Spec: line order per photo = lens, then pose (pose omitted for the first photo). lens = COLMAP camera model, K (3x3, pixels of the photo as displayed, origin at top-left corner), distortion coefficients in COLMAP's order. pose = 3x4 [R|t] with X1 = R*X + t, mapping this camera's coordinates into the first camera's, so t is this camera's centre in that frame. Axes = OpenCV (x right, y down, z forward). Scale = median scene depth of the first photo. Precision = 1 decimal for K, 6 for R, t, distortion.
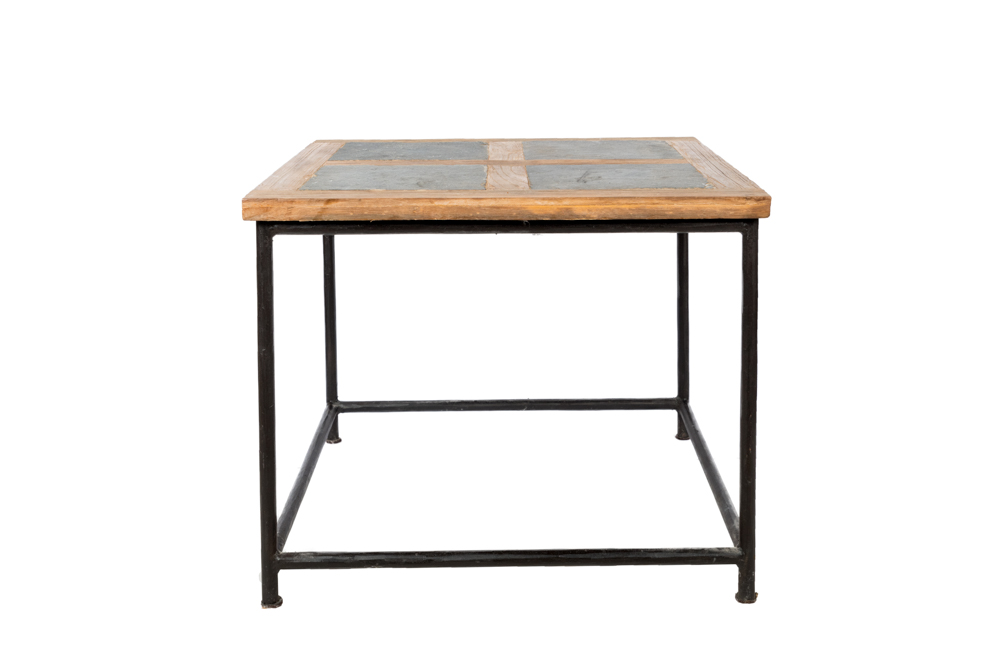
lens RADIAL K [[1366.1, 0, 501.2], [0, 1366.1, 331.1], [0, 0, 1]] dist [0.019418, 0.000000]
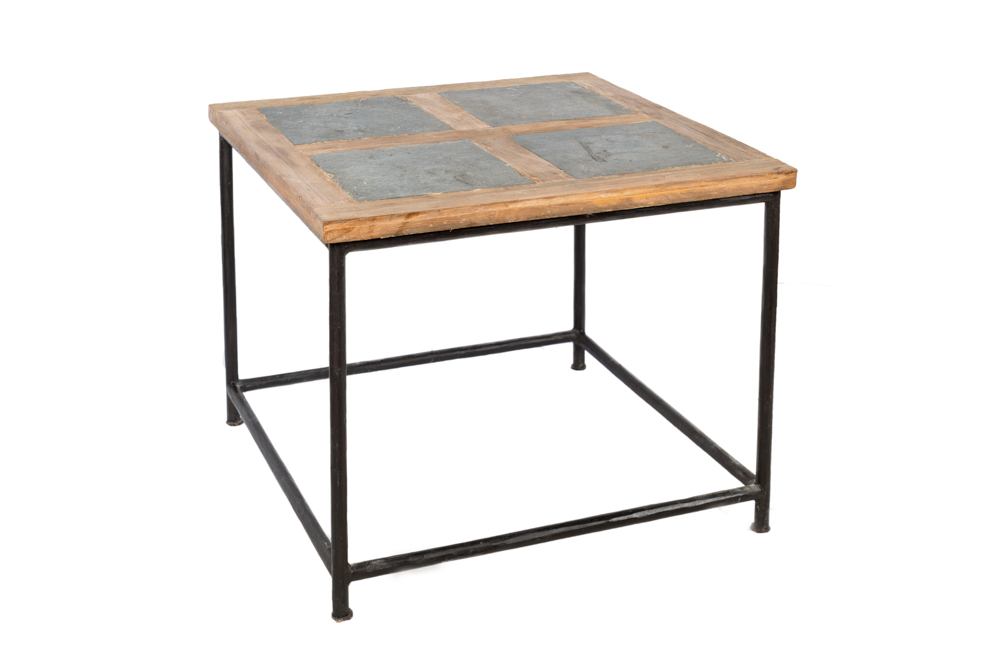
lens RADIAL K [[1608.4, 0, 499.6], [0, 1608.4, 335.3], [0, 0, 1]] dist [-0.019327, 0.000000]
pose [[0.926972, -0.128774, 0.352335, -0.483820], [0.085203, 0.986961, 0.136559, -0.161996], [-0.365326, -0.096567, 0.925857, -0.101607]]
